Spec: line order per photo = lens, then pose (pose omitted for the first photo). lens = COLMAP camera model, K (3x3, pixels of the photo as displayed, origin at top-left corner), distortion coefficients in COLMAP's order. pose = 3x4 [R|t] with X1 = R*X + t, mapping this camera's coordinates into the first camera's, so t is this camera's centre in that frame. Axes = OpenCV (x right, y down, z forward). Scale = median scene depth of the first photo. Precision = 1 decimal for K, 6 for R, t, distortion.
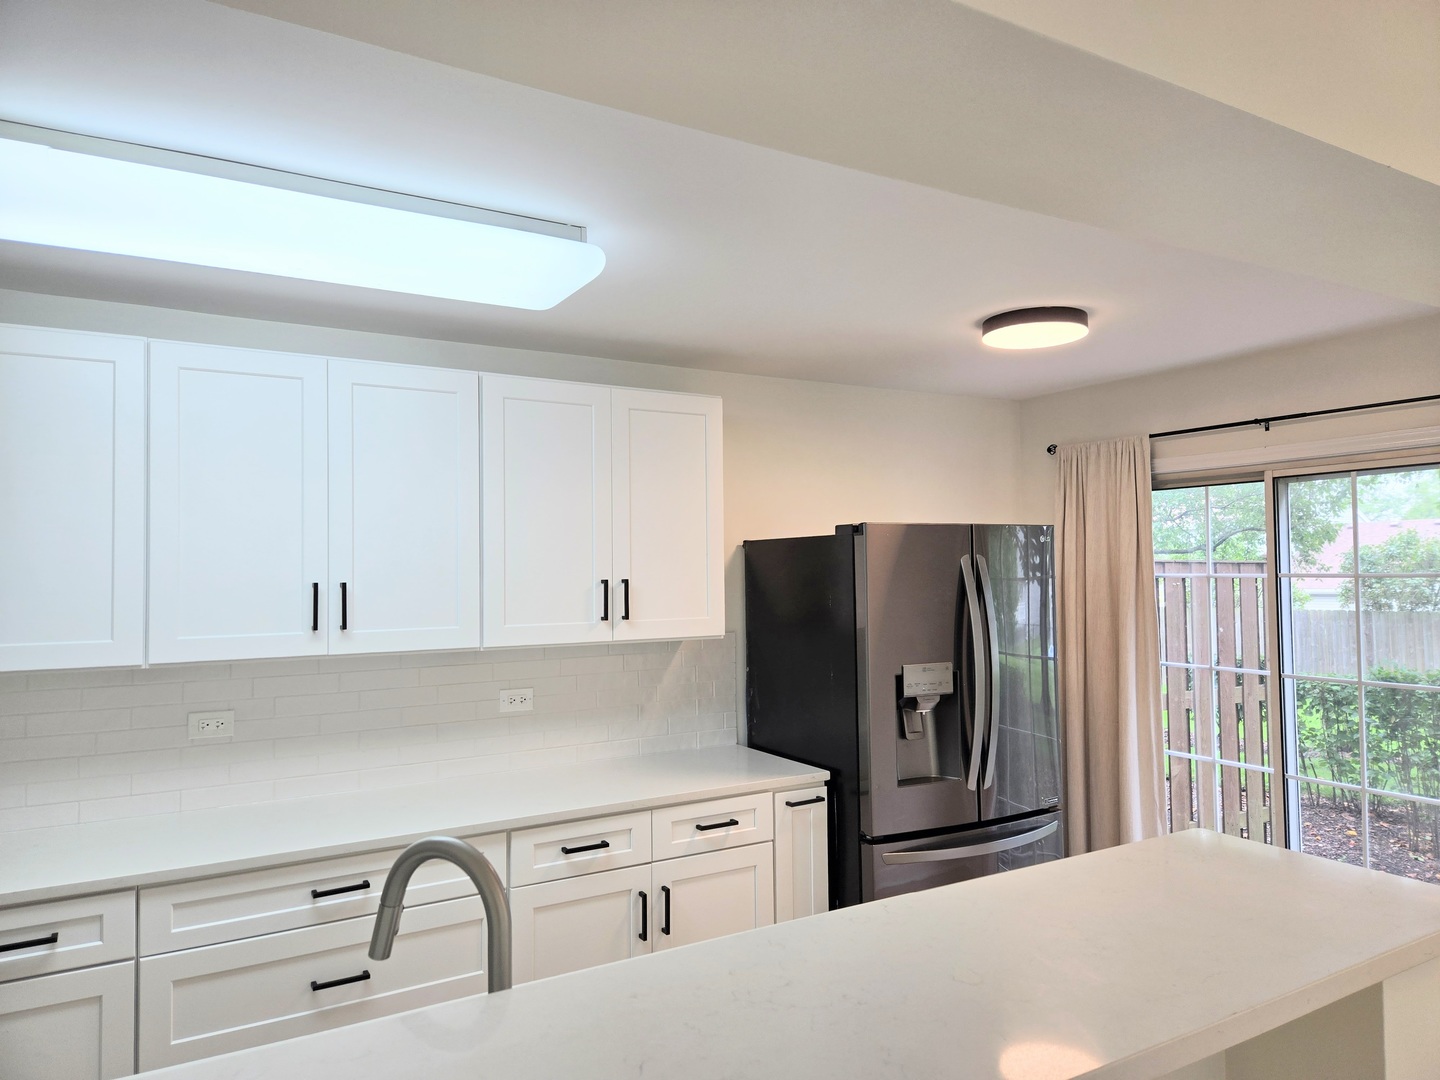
lens RADIAL K [[963.2, 0, 719.5], [0, 963.2, 539.5], [0, 0, 1]] dist [0.030794, -0.012892]
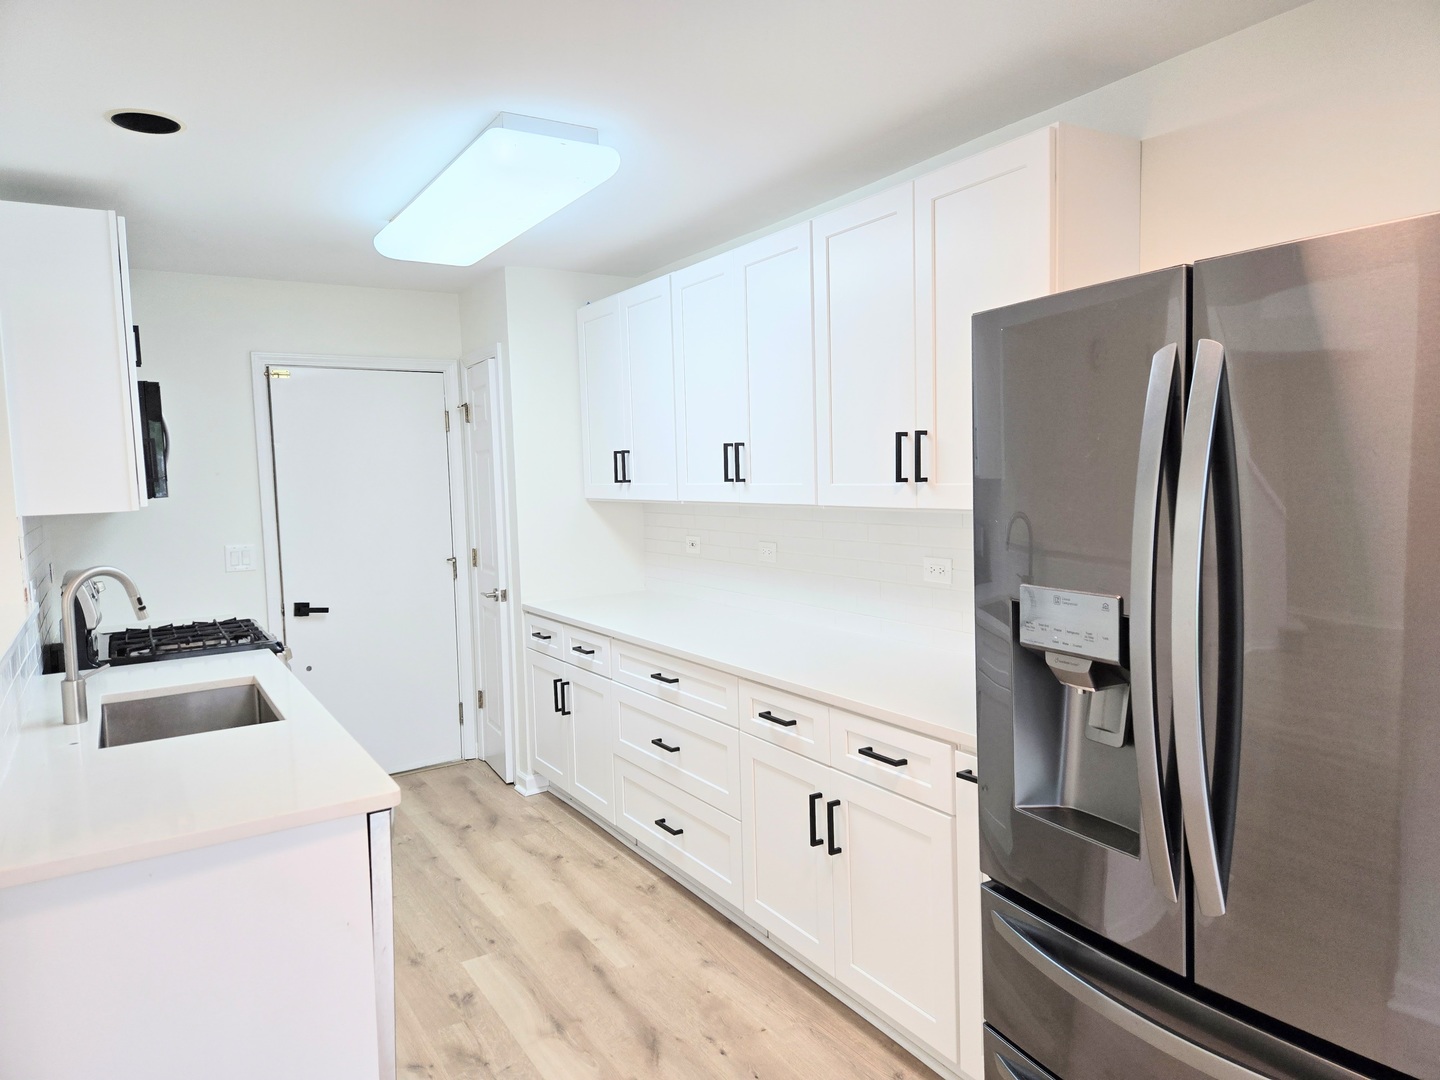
lens RADIAL K [[963.2, 0, 720.1], [0, 963.2, 542.8], [0, 0, 1]] dist [0.030794, -0.012892]
pose [[0.009201, 0.088441, -0.996039, 0.724717], [0.070396, 0.993552, 0.088870, 0.052686], [0.997477, -0.070934, 0.002915, 0.869223]]
